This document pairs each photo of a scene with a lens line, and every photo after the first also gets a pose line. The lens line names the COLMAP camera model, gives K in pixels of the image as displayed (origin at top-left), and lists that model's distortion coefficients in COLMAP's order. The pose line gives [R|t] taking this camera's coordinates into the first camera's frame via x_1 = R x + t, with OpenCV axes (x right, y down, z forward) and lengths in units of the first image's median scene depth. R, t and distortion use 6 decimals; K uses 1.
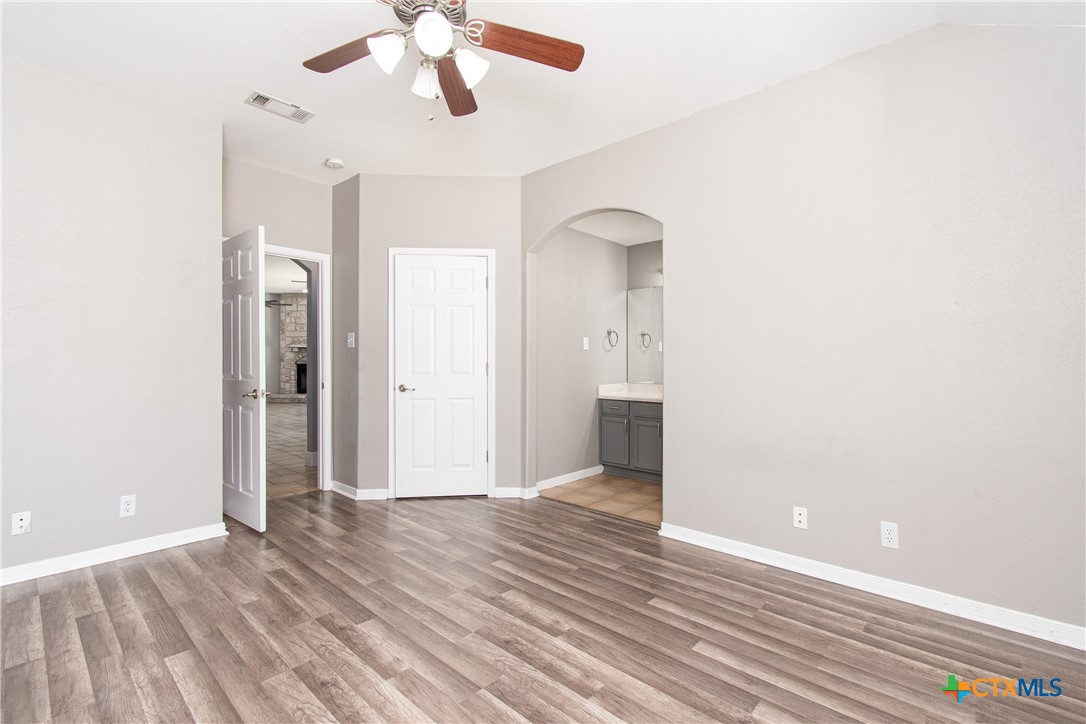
lens RADIAL K [[480.5, 0, 551.5], [0, 480.5, 360.4], [0, 0, 1]] dist [-0.002013, -0.002049]
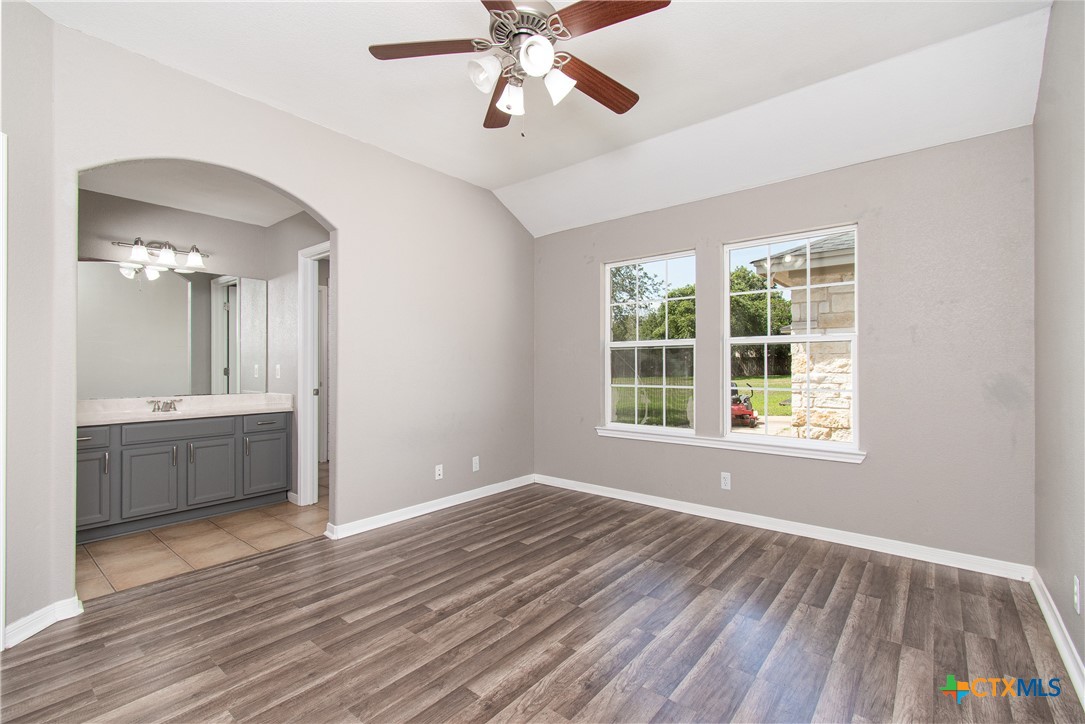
lens RADIAL K [[480.1, 0, 544.8], [0, 480.1, 364.5], [0, 0, 1]] dist [-0.002013, -0.002049]
pose [[-0.046786, -0.000784, 0.998905, -0.995204], [-0.001418, 0.999999, 0.000718, -0.004960], [-0.998904, -0.001383, -0.046787, 0.765084]]
